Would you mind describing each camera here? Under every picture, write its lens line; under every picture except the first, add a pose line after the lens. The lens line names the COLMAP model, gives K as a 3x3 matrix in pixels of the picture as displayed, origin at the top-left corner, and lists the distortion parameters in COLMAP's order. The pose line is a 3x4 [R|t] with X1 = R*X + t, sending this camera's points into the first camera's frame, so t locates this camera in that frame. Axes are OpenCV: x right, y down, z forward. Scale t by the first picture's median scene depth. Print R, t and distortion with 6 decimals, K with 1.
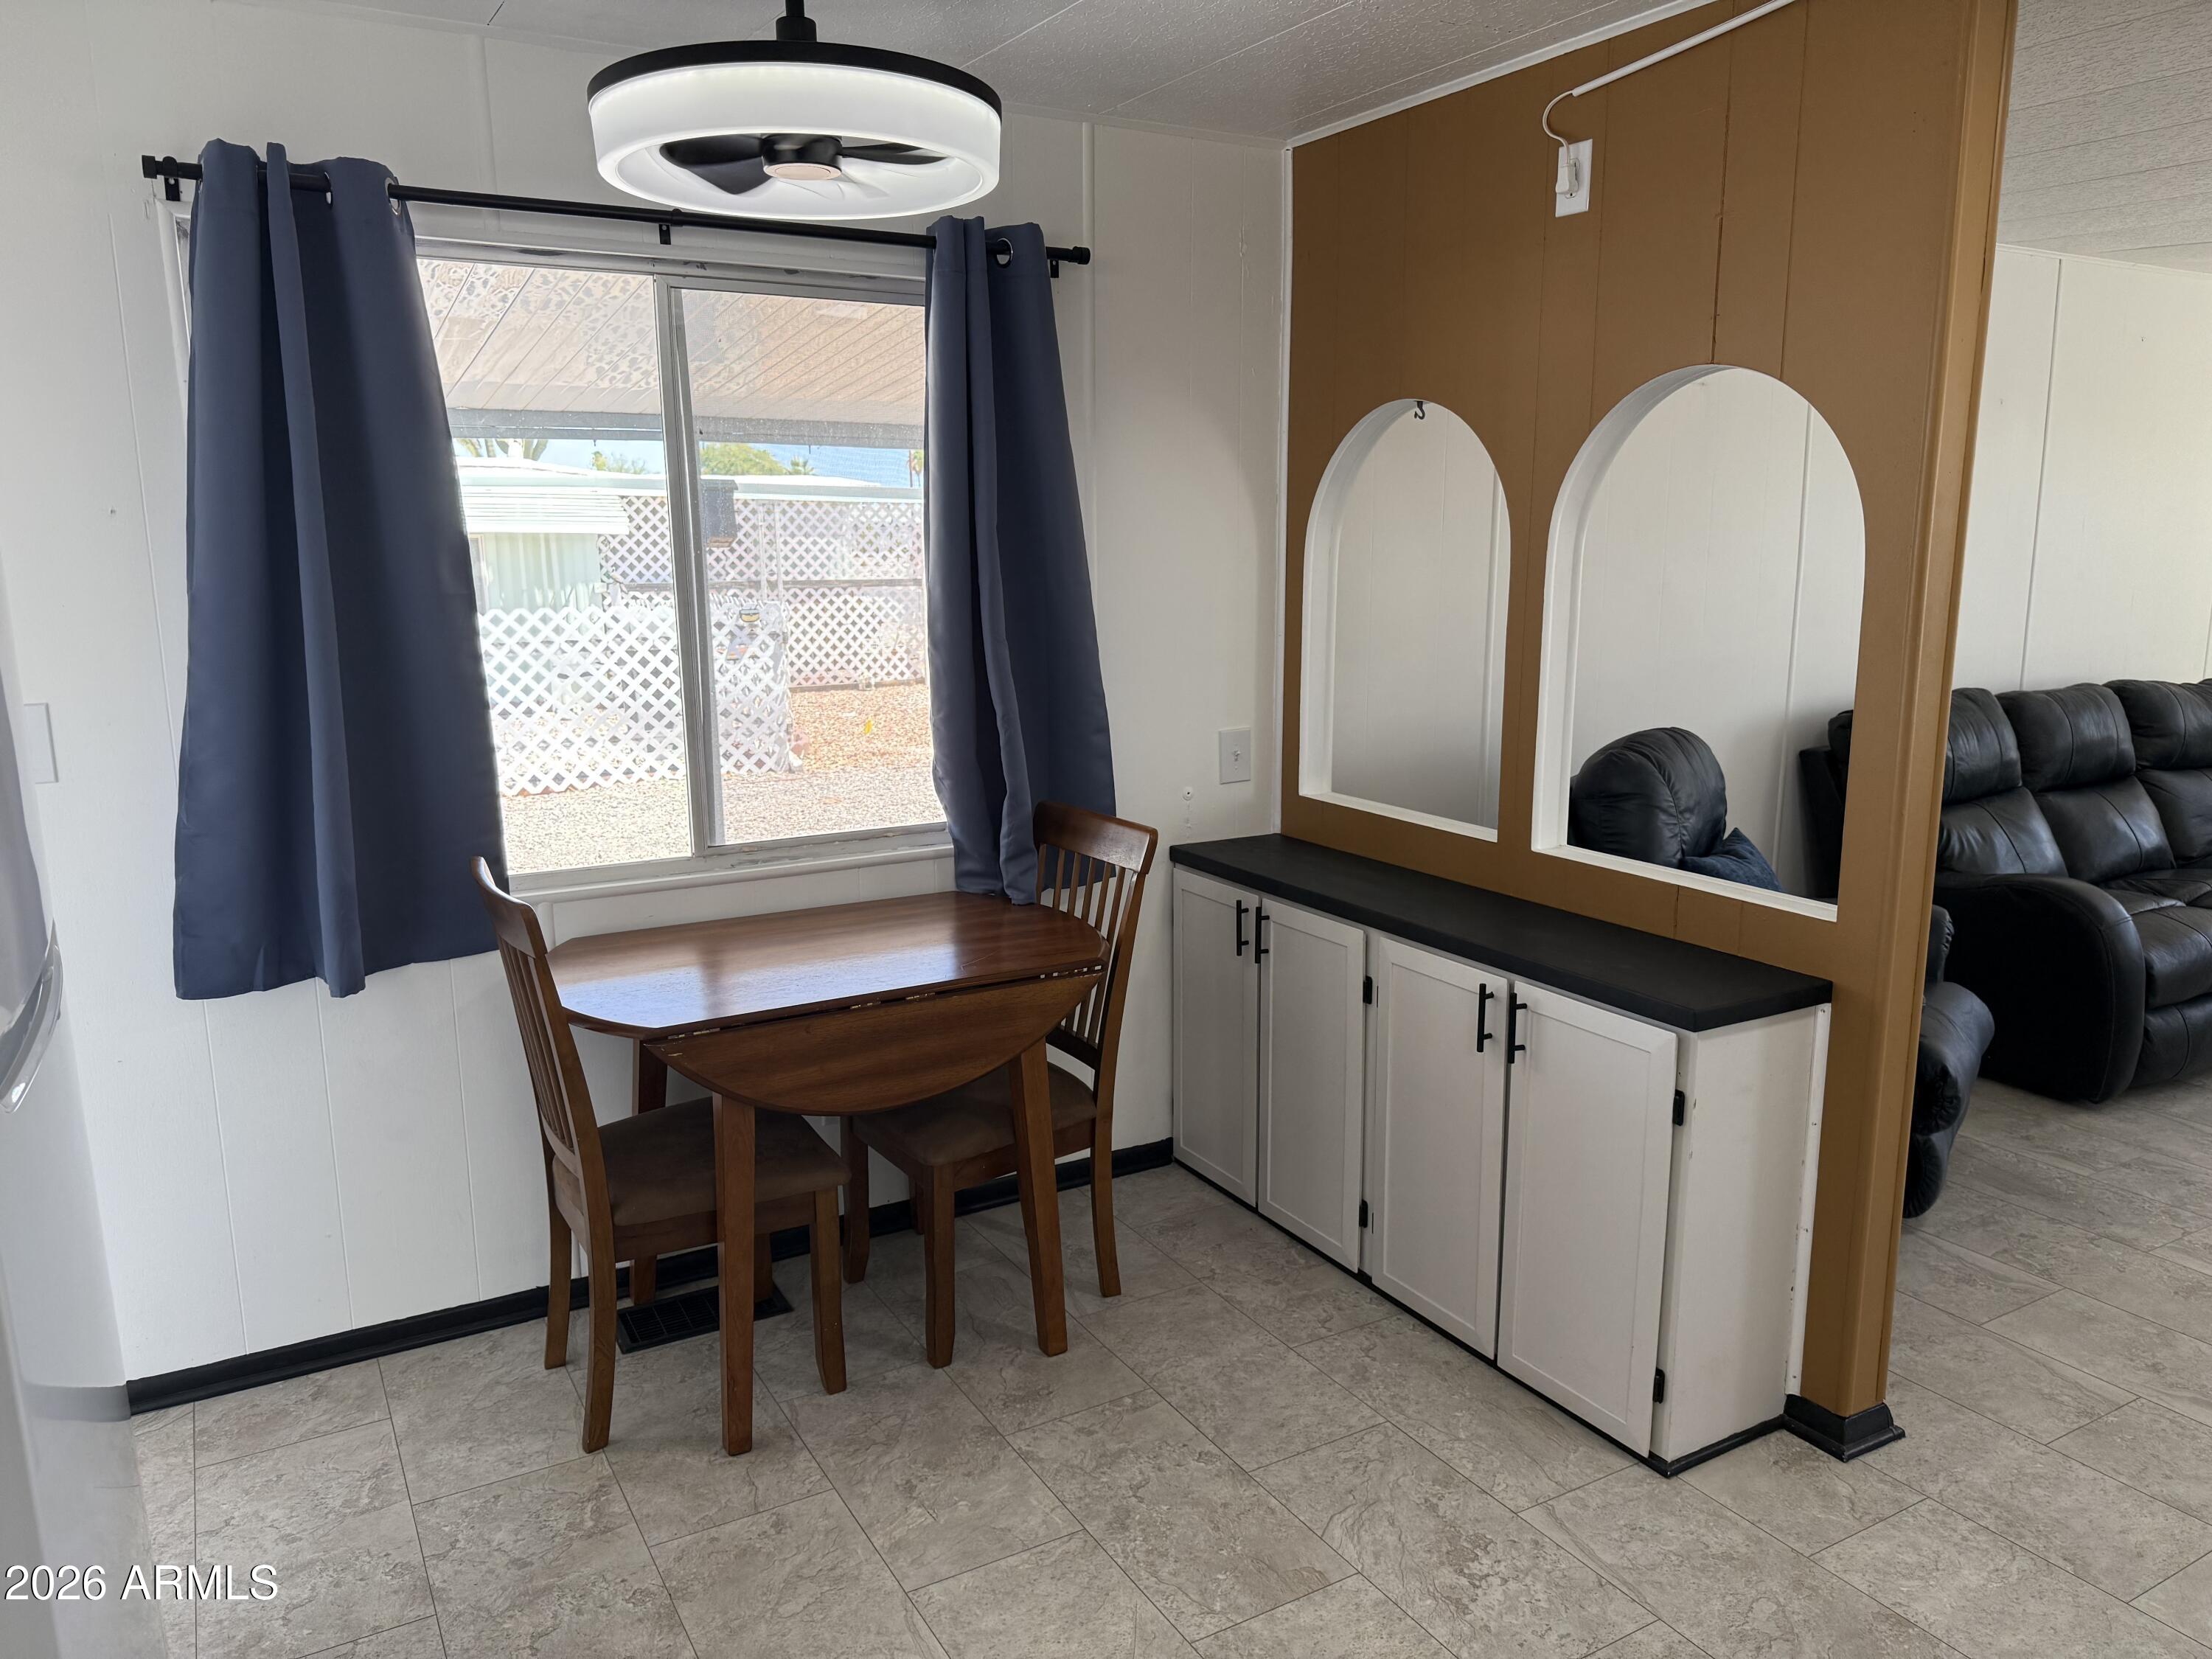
lens RADIAL K [[1555.1, 0, 1115.4], [0, 1555.1, 841.2], [0, 0, 1]] dist [0.044616, -0.045907]
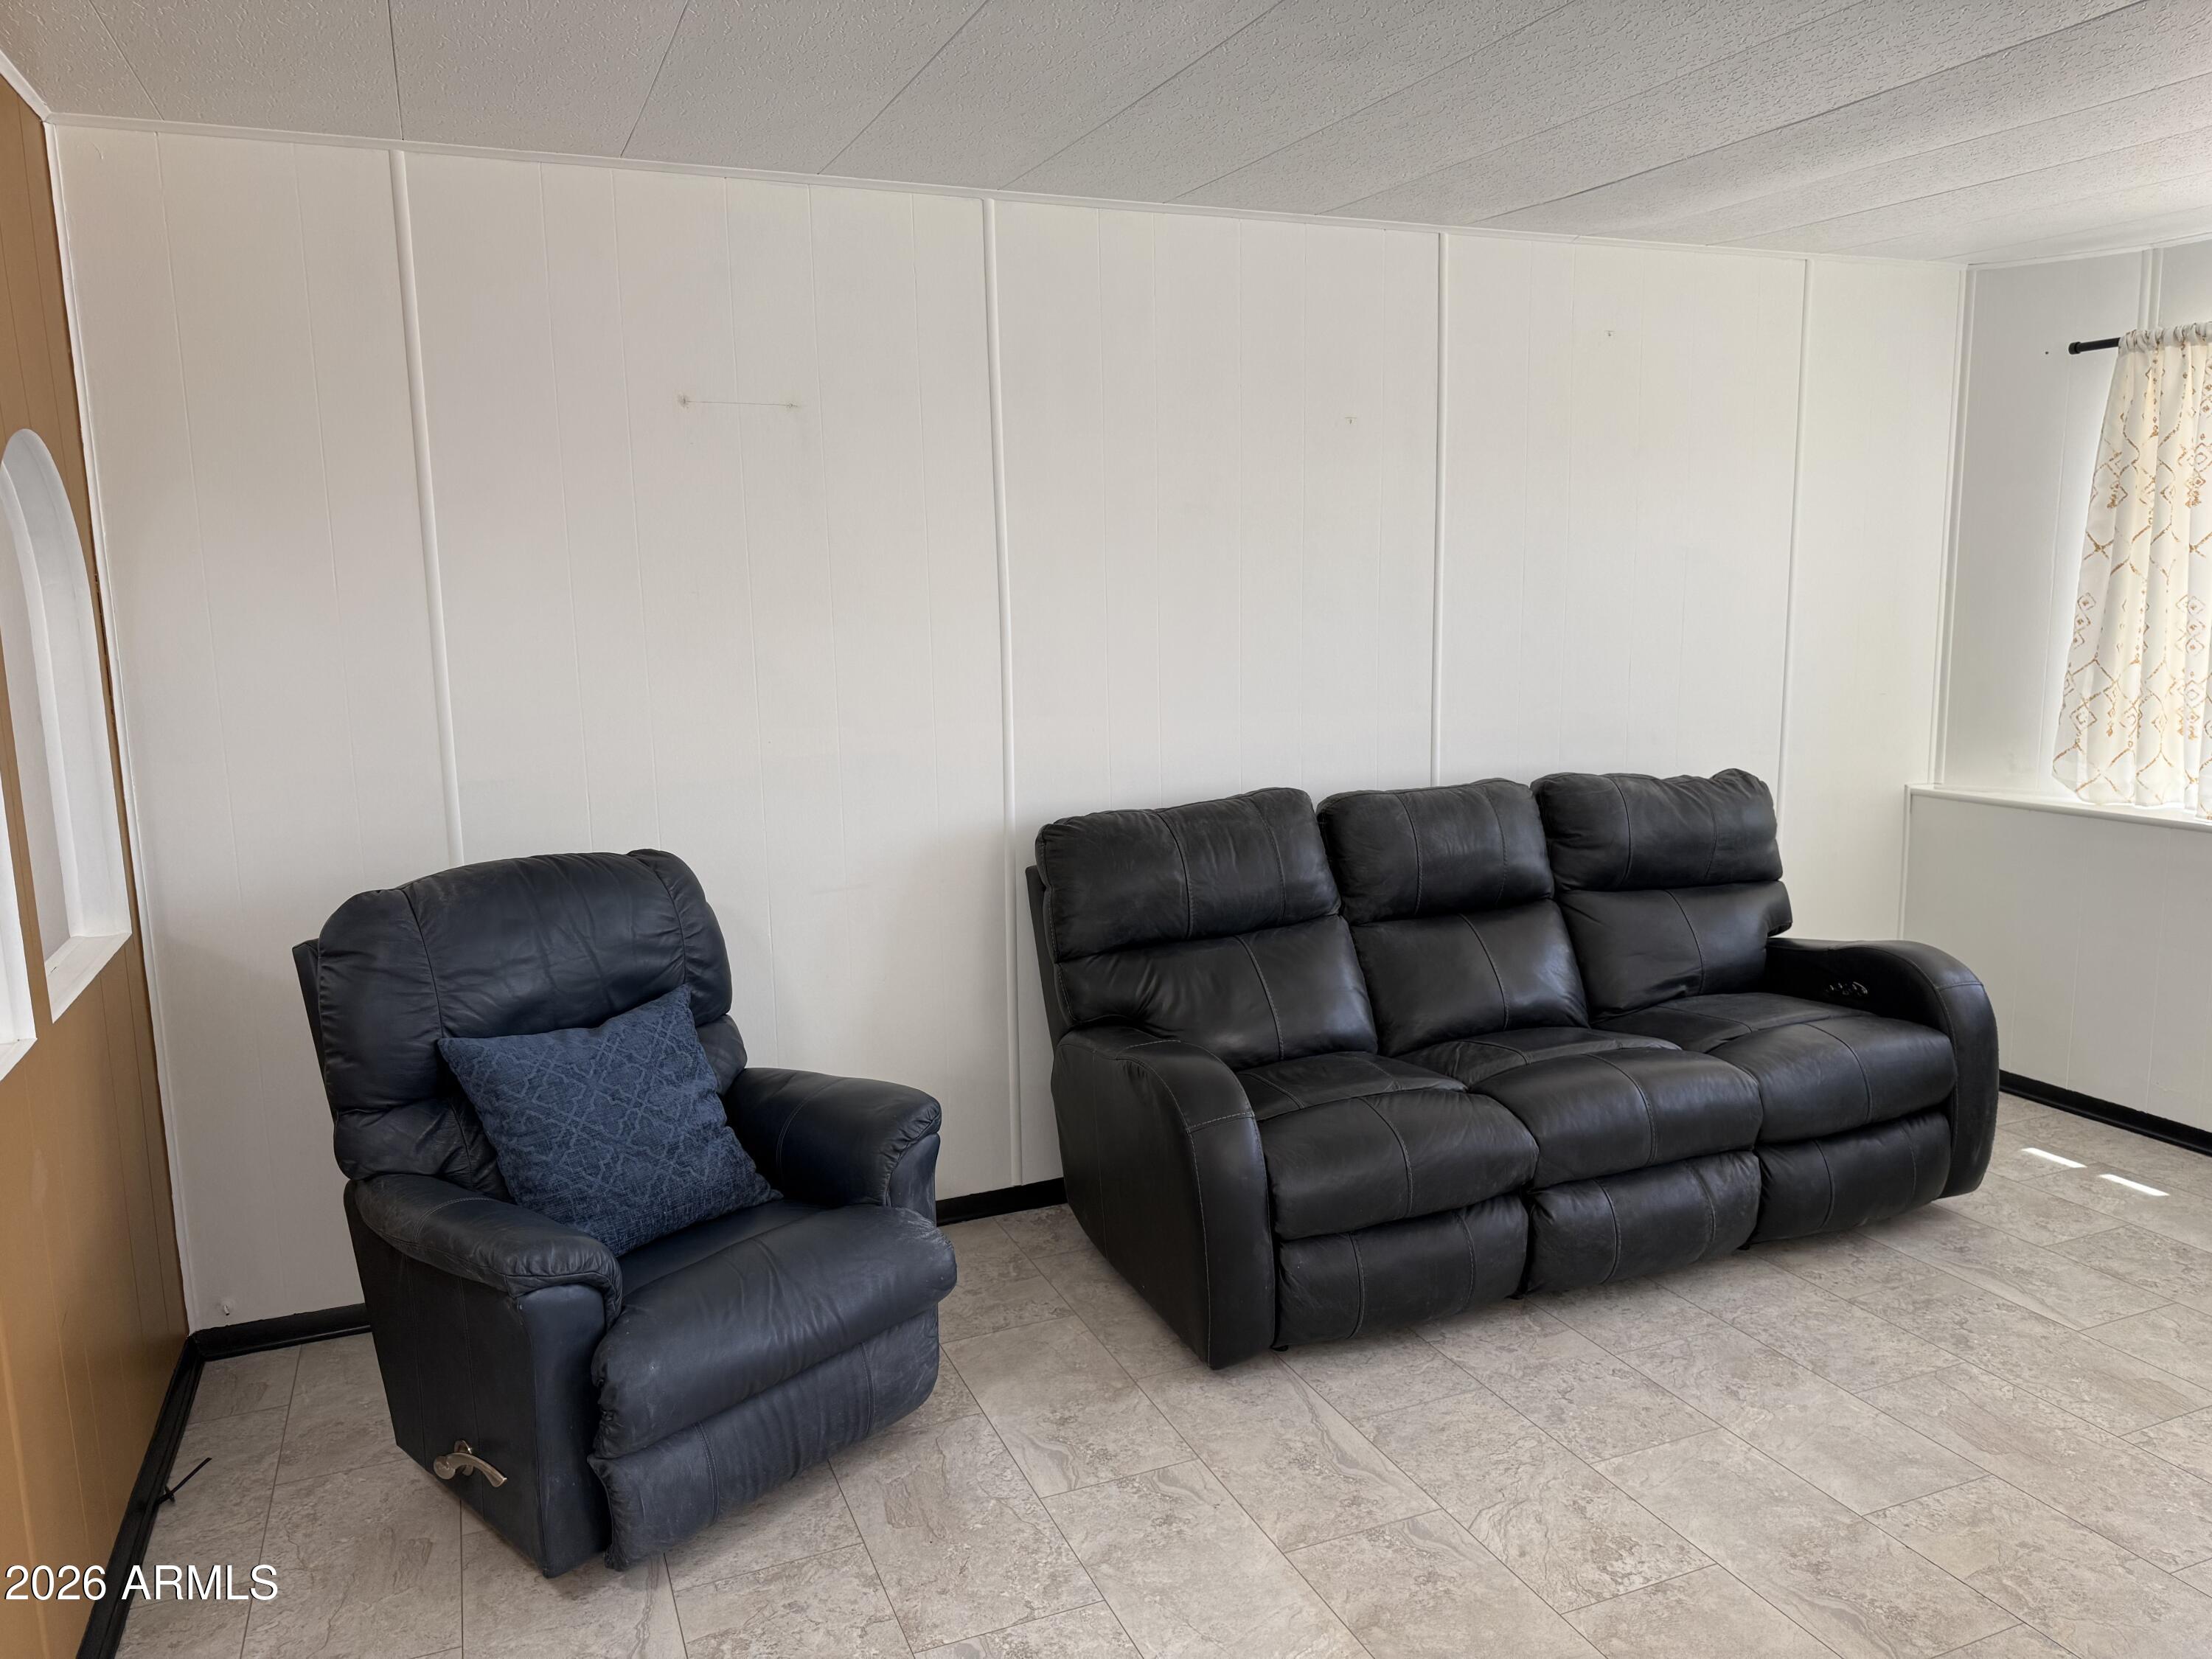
lens RADIAL K [[1555.1, 0, 1091.0], [0, 1555.1, 822.3], [0, 0, 1]] dist [0.044616, -0.045907]
pose [[0.989585, 0.012374, -0.143415, 0.564534], [-0.017872, 0.999151, -0.037110, -0.049762], [0.142834, 0.039286, 0.988967, 0.224497]]
